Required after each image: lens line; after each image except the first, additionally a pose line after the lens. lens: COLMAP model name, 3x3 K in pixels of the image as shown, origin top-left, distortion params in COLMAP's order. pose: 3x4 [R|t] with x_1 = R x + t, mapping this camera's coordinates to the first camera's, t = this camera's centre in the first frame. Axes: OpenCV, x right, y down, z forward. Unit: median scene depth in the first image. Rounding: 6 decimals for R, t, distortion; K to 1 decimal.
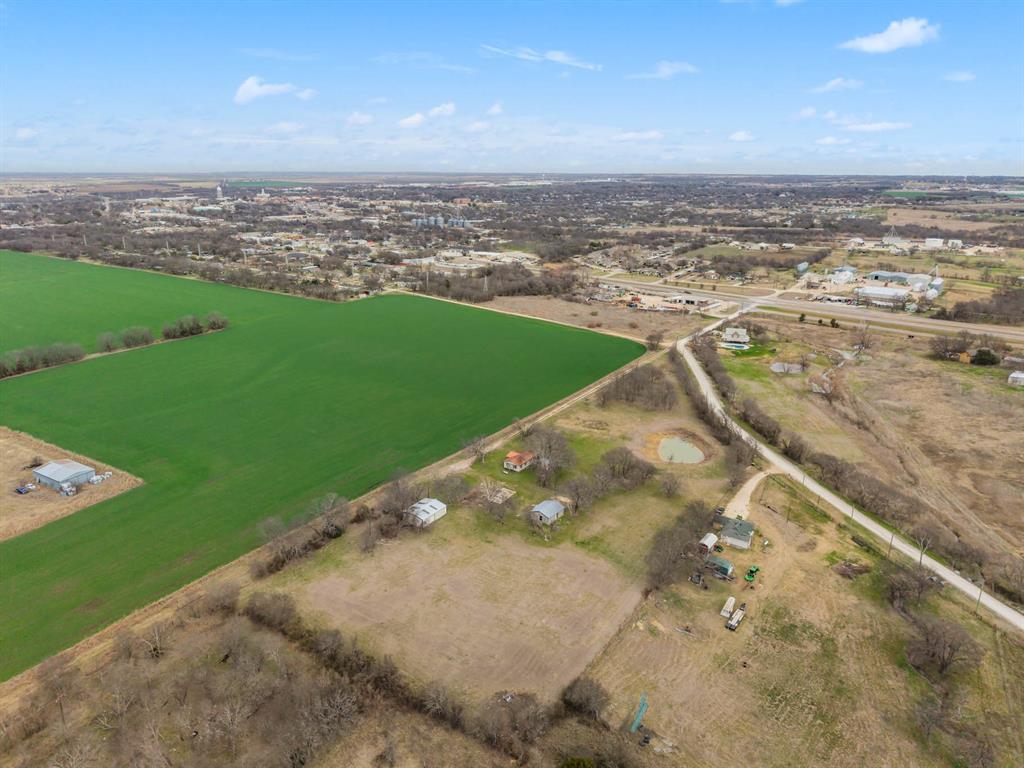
lens RADIAL K [[698.9, 0, 497.2], [0, 698.9, 379.7], [0, 0, 1]] dist [0.033743, -0.032155]
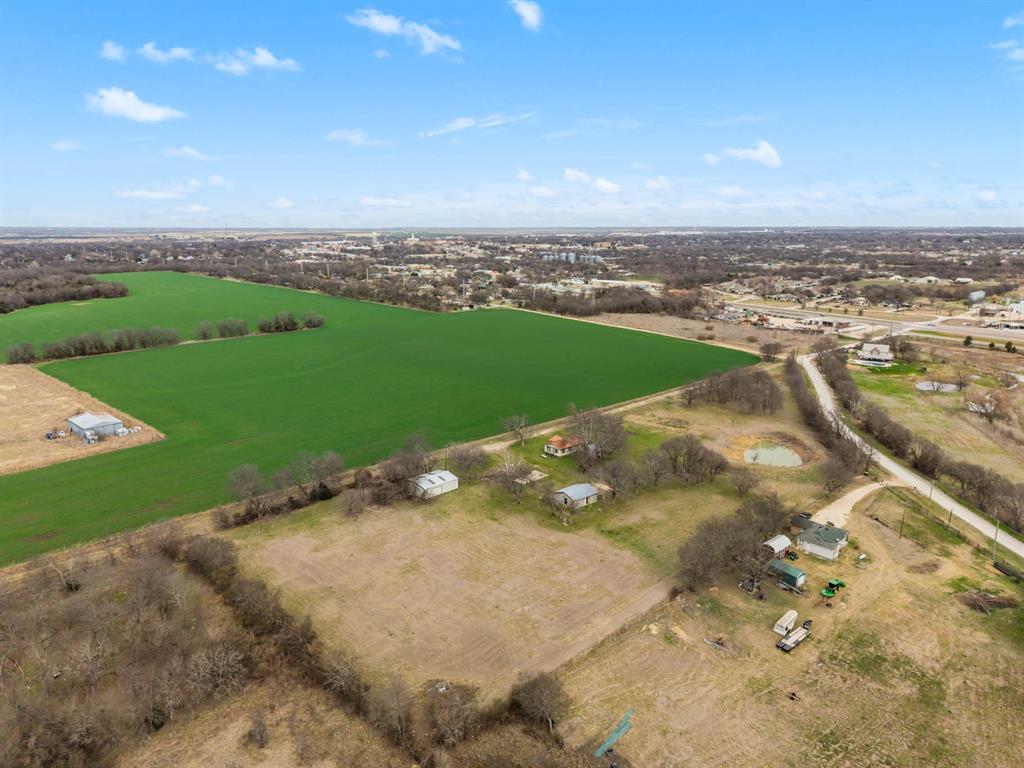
lens RADIAL K [[698.9, 0, 494.7], [0, 698.9, 383.5], [0, 0, 1]] dist [0.033743, -0.032155]
pose [[0.977134, 0.048172, -0.207096, 0.122646], [-0.062759, 0.995946, -0.064450, 0.101251], [0.203151, 0.075973, 0.976195, 0.148404]]
